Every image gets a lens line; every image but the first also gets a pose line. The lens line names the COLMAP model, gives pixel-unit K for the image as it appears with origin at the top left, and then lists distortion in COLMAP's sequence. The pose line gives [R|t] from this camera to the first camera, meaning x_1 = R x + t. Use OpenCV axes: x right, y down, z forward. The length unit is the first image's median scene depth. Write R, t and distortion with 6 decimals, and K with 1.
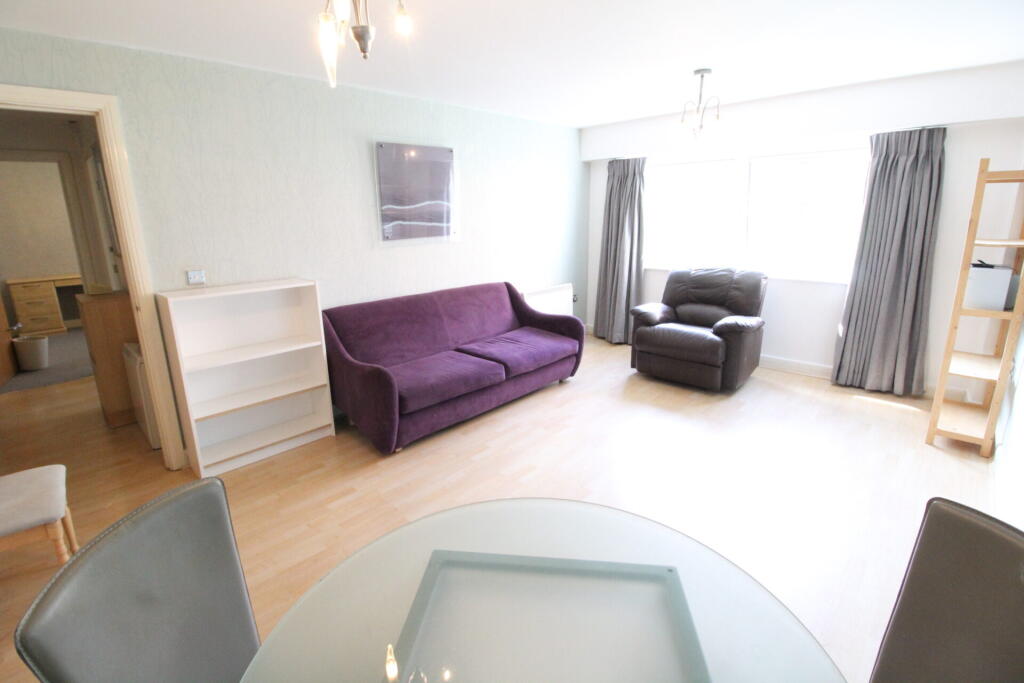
lens RADIAL K [[478.8, 0, 506.5], [0, 478.8, 335.5], [0, 0, 1]] dist [-0.004708, -0.000631]
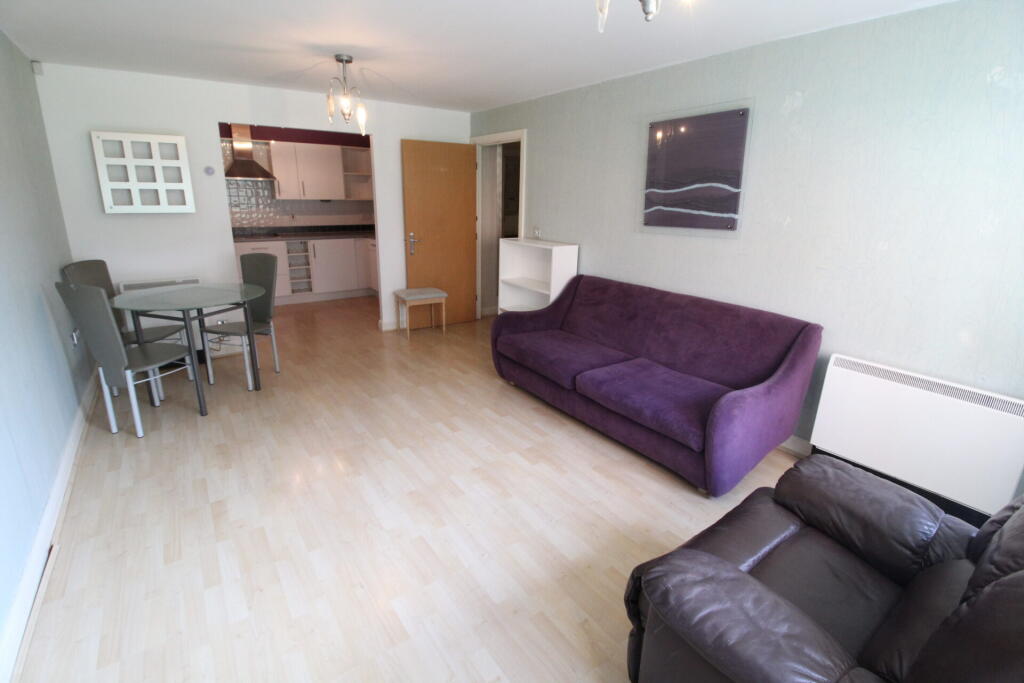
lens RADIAL K [[478.8, 0, 502.9], [0, 478.8, 338.8], [0, 0, 1]] dist [-0.004708, -0.000631]
pose [[-0.207308, 0.294356, -0.932940, 0.747036], [-0.259107, 0.903078, 0.342510, -0.238788], [0.943338, 0.312736, -0.110946, 0.871321]]
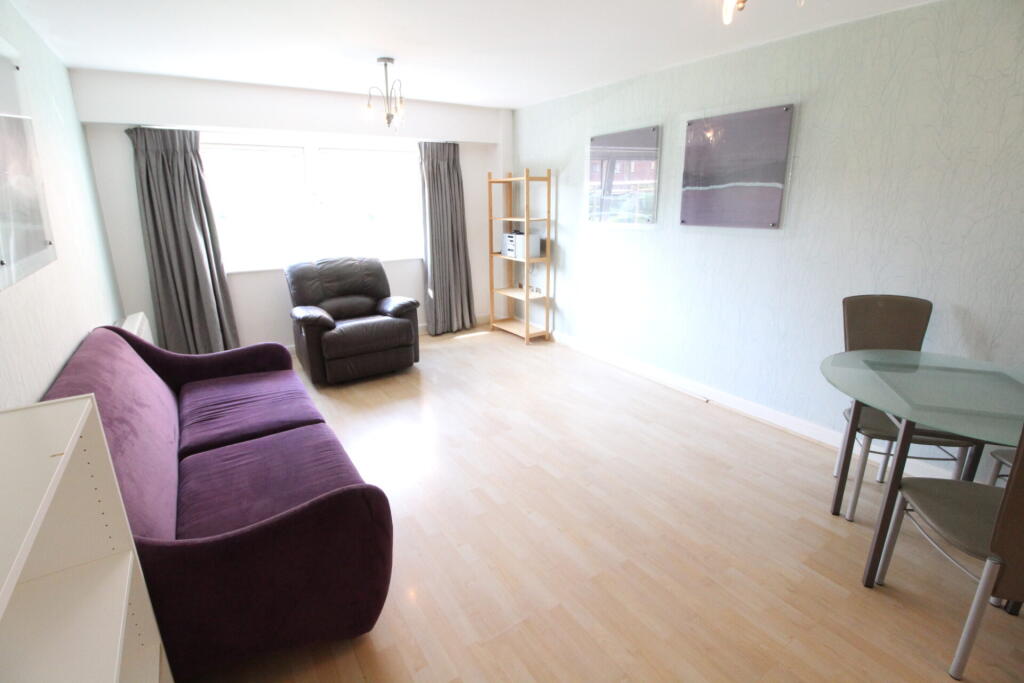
lens RADIAL K [[478.8, 0, 510.1], [0, 478.8, 332.5], [0, 0, 1]] dist [-0.004708, -0.000631]
pose [[0.222782, -0.254856, 0.940966, -0.516898], [0.248803, 0.948123, 0.197888, -0.119109], [-0.942584, 0.190029, 0.274634, 0.486212]]
